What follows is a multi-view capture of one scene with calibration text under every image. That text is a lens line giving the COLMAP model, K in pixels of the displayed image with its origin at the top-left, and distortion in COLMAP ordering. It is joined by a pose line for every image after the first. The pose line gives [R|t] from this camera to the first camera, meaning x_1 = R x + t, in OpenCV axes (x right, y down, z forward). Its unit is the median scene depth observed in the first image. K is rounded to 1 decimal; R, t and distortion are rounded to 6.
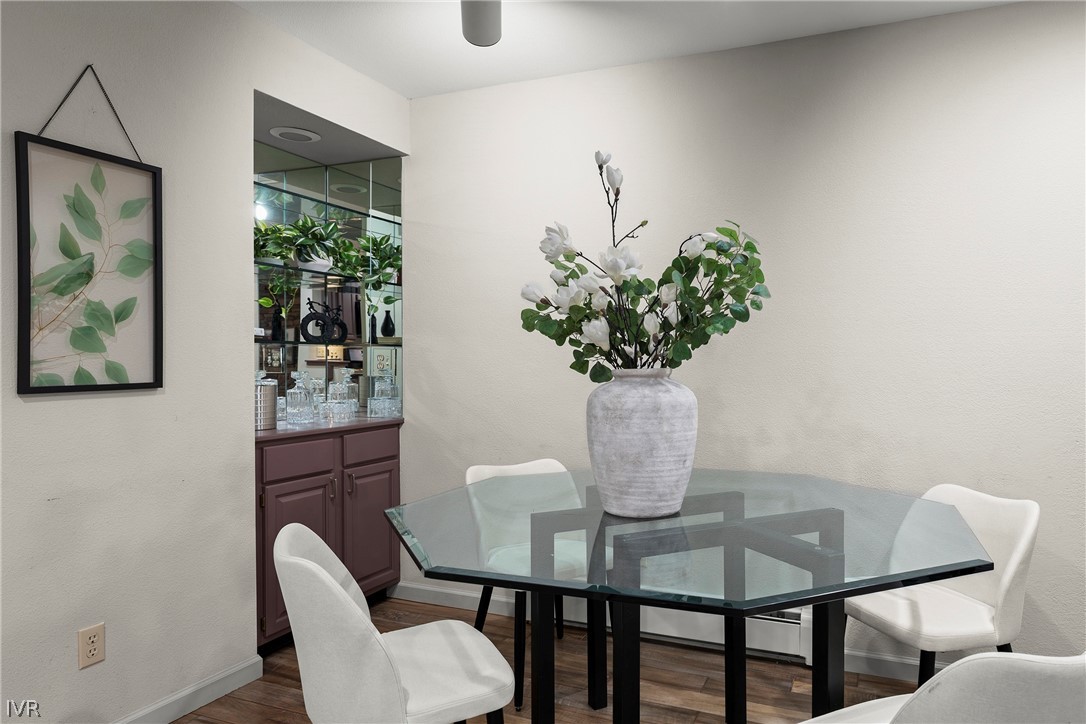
lens RADIAL K [[656.5, 0, 542.1], [0, 656.5, 364.3], [0, 0, 1]] dist [0.008545, 0.001473]
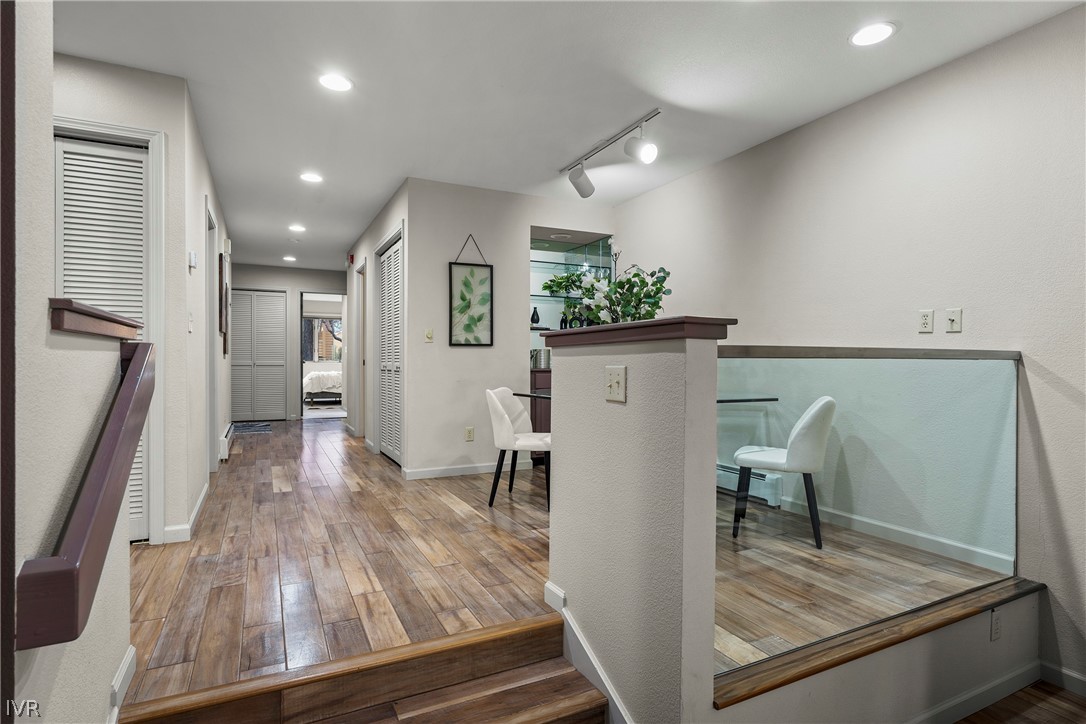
lens RADIAL K [[545.3, 0, 539.5], [0, 545.3, 361.7], [0, 0, 1]] dist [-0.000945, -0.000965]
pose [[0.753249, -0.002901, -0.657729, 1.103502], [-0.008181, 0.999872, -0.013780, 0.137435], [0.657684, 0.015761, 0.753129, -0.589559]]
